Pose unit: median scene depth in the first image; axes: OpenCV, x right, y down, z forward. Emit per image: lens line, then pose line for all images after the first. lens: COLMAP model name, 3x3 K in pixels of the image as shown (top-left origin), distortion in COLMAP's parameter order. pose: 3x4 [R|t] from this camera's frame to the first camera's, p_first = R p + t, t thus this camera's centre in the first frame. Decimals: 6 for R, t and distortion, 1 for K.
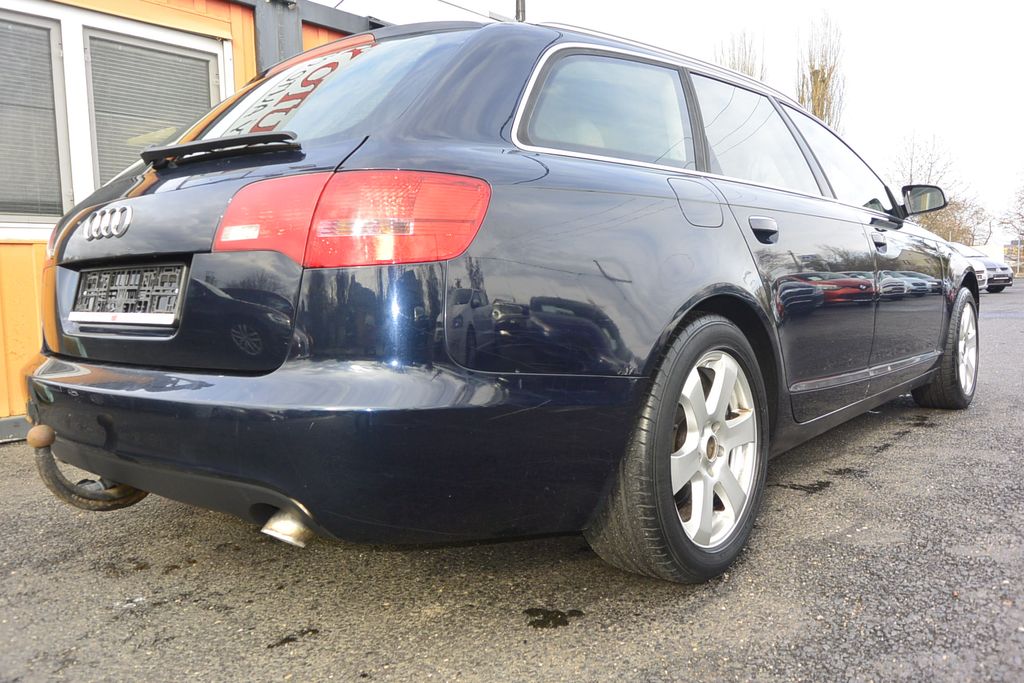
lens RADIAL K [[781.6, 0, 508.2], [0, 781.6, 341.5], [0, 0, 1]] dist [-0.002809, 0.009092]
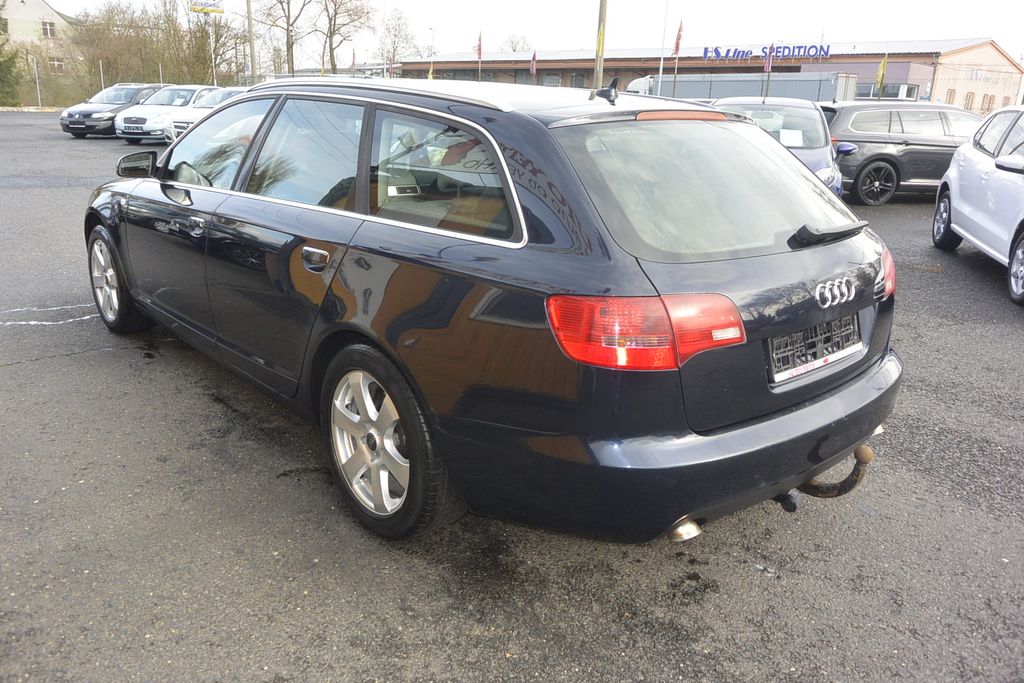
lens RADIAL K [[781.6, 0, 506.8], [0, 781.6, 344.0], [0, 0, 1]] dist [-0.002809, 0.009092]
pose [[0.137217, -0.265708, 0.954238, -1.733674], [0.048066, 0.964002, 0.261514, -0.407468], [-0.989374, 0.009983, 0.145049, 1.262147]]
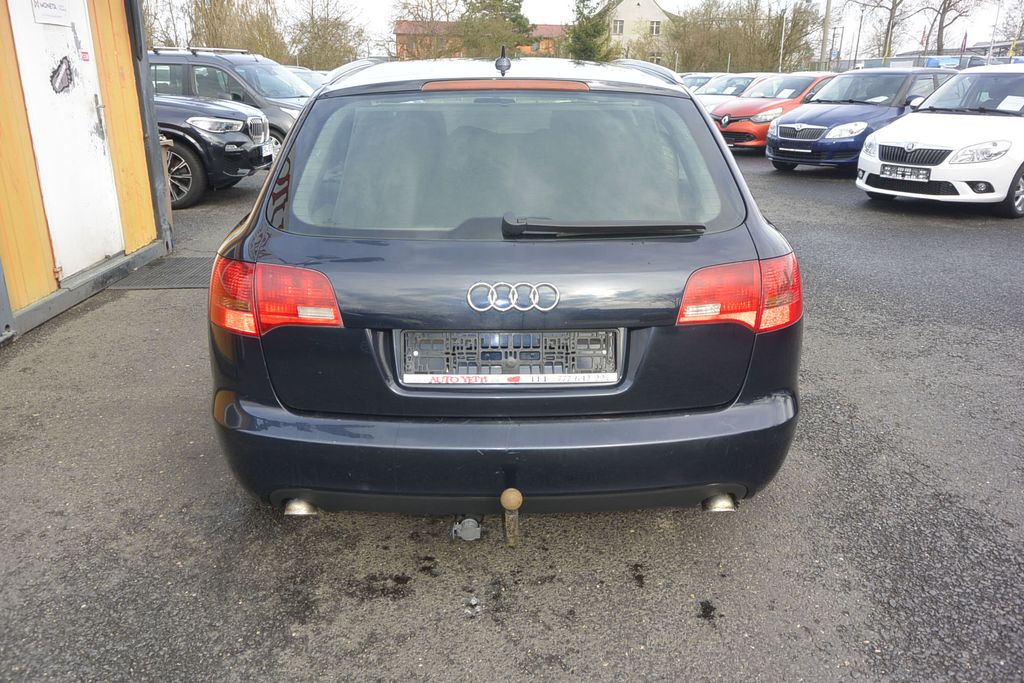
lens RADIAL K [[781.6, 0, 505.2], [0, 781.6, 341.0], [0, 0, 1]] dist [-0.002809, 0.009092]
pose [[0.742789, -0.186518, 0.643021, -1.139698], [0.032233, 0.969261, 0.243914, -0.331675], [-0.668750, -0.160450, 0.725968, 0.198712]]
